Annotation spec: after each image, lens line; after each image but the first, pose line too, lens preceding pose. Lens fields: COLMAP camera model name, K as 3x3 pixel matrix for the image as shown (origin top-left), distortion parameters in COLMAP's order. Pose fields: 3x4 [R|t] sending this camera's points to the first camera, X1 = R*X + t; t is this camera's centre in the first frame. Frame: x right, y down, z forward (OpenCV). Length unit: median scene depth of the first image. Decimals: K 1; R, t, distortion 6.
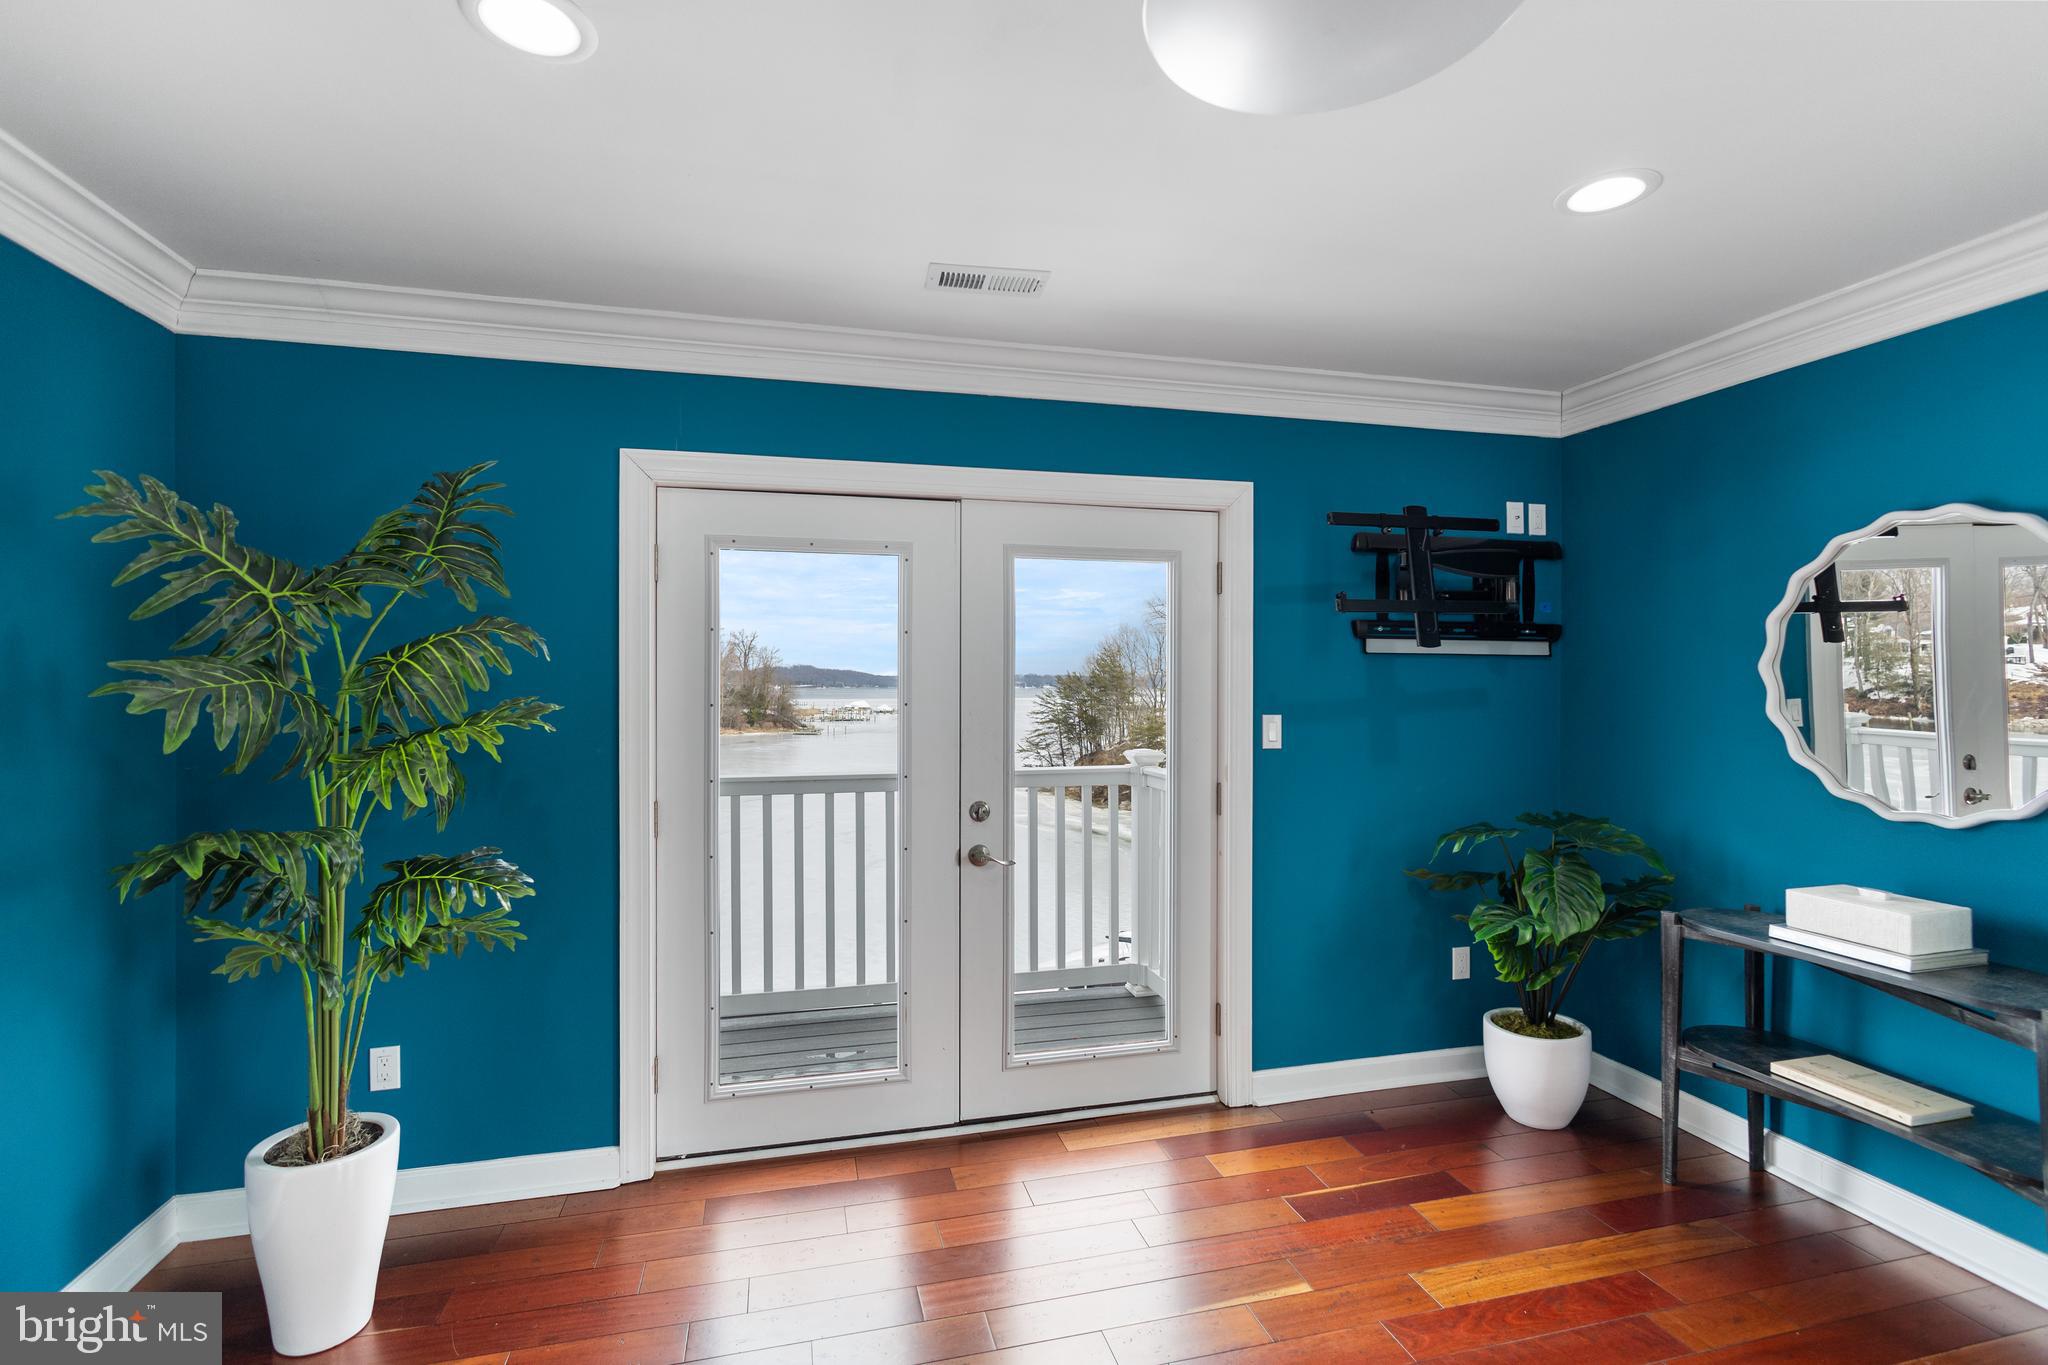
lens RADIAL K [[926.9, 0, 1026.3], [0, 926.9, 671.8], [0, 0, 1]] dist [-0.003946, -0.000605]
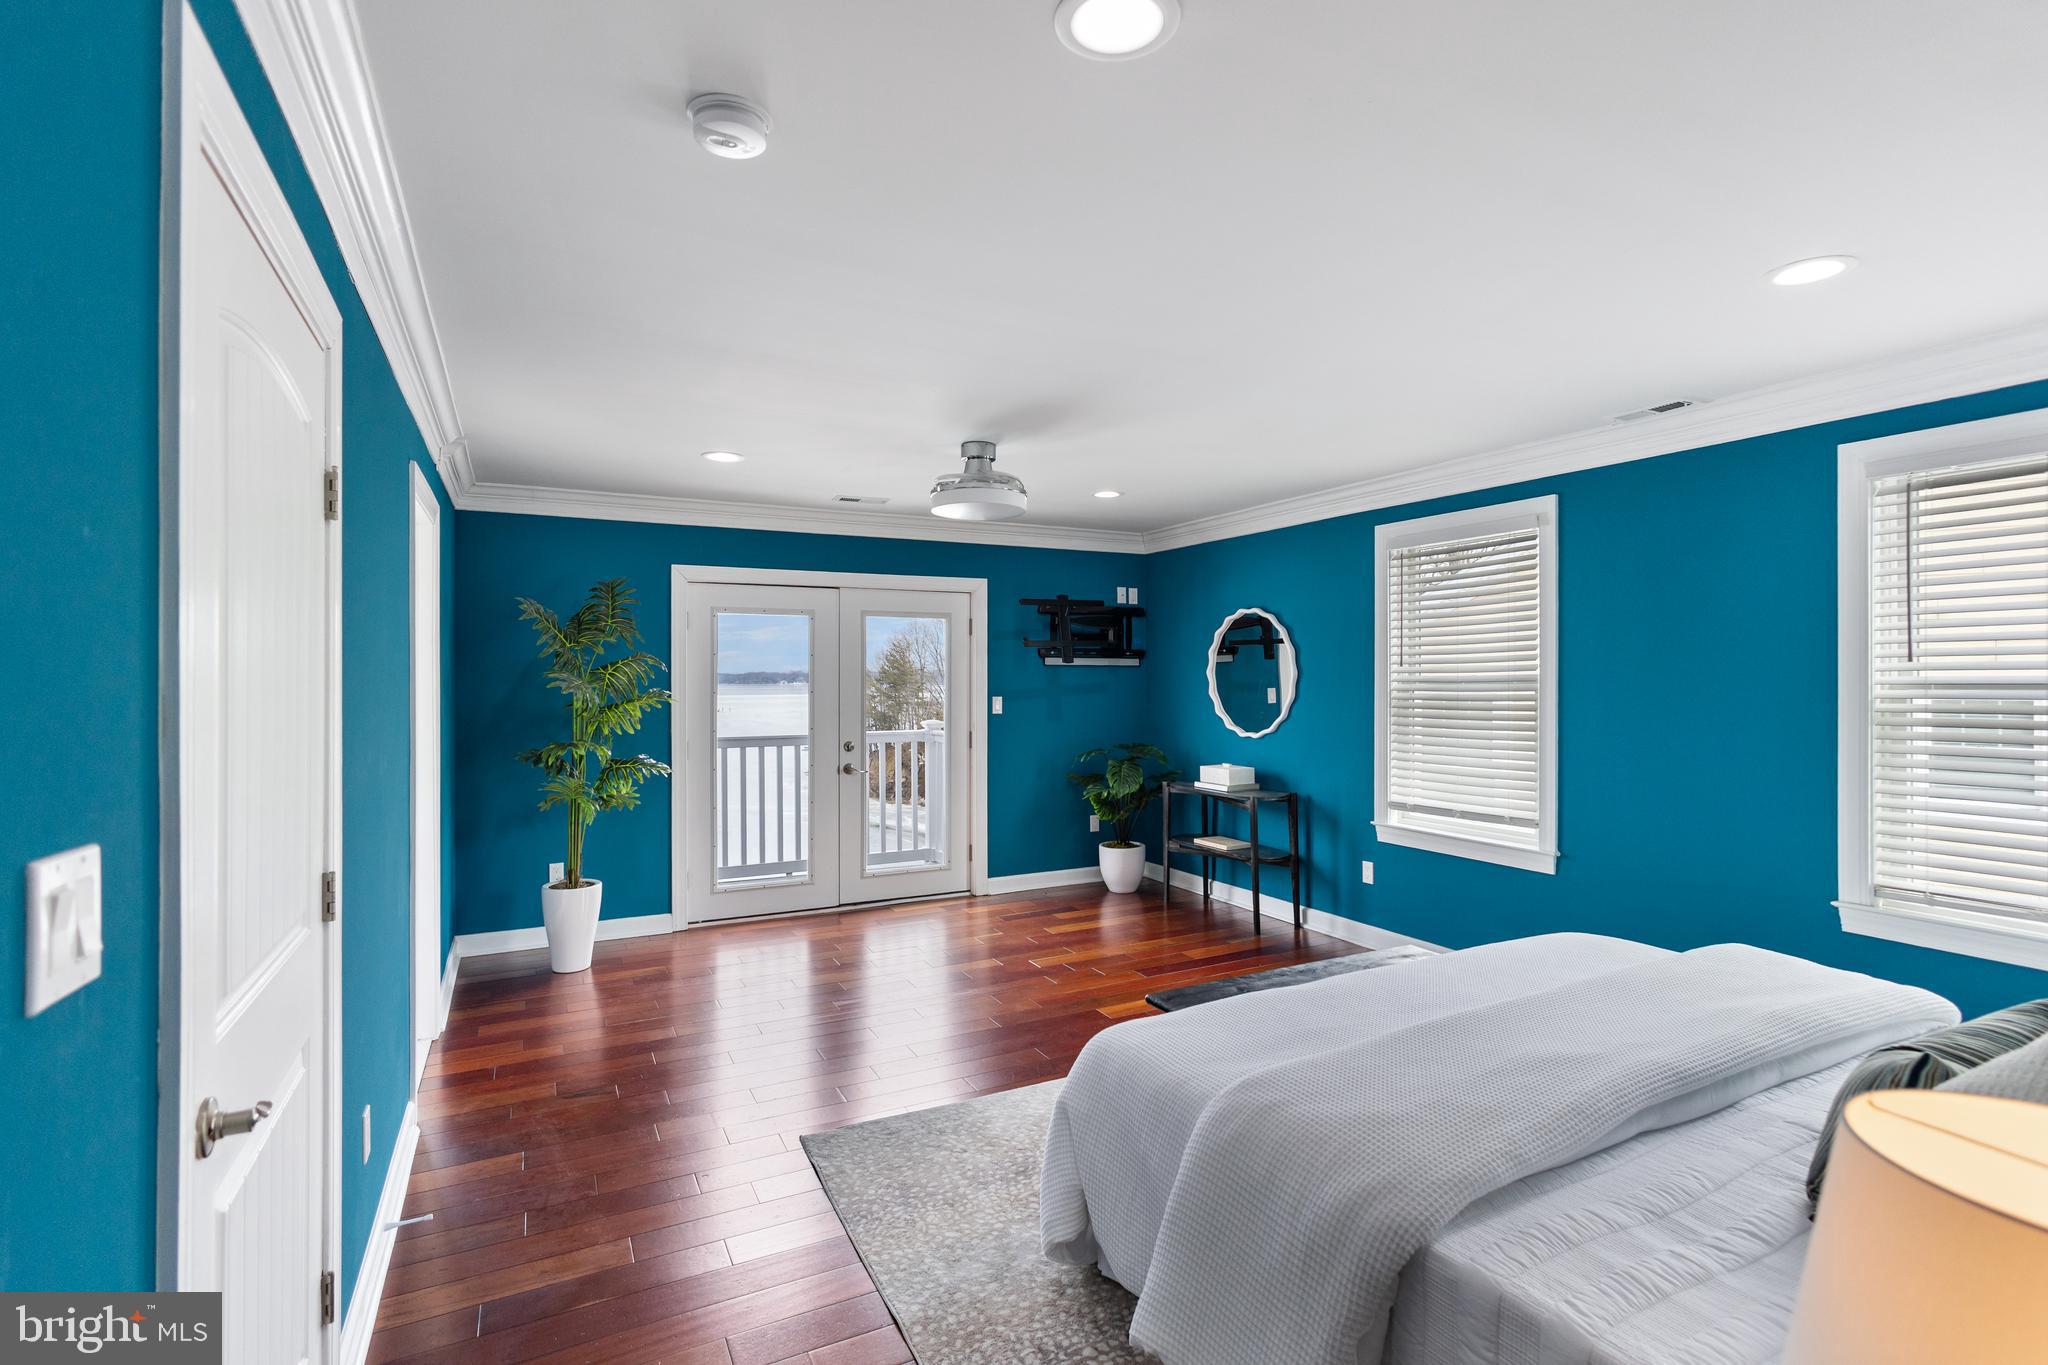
lens RADIAL K [[960.5, 0, 1024.0], [0, 960.5, 682.5], [0, 0, 1]] dist [-0.000259, -0.000004]
pose [[0.975759, -0.003450, 0.218823, -0.132101], [-0.000091, 0.999869, 0.016169, -0.017122], [-0.218850, -0.015797, 0.975631, -1.052505]]
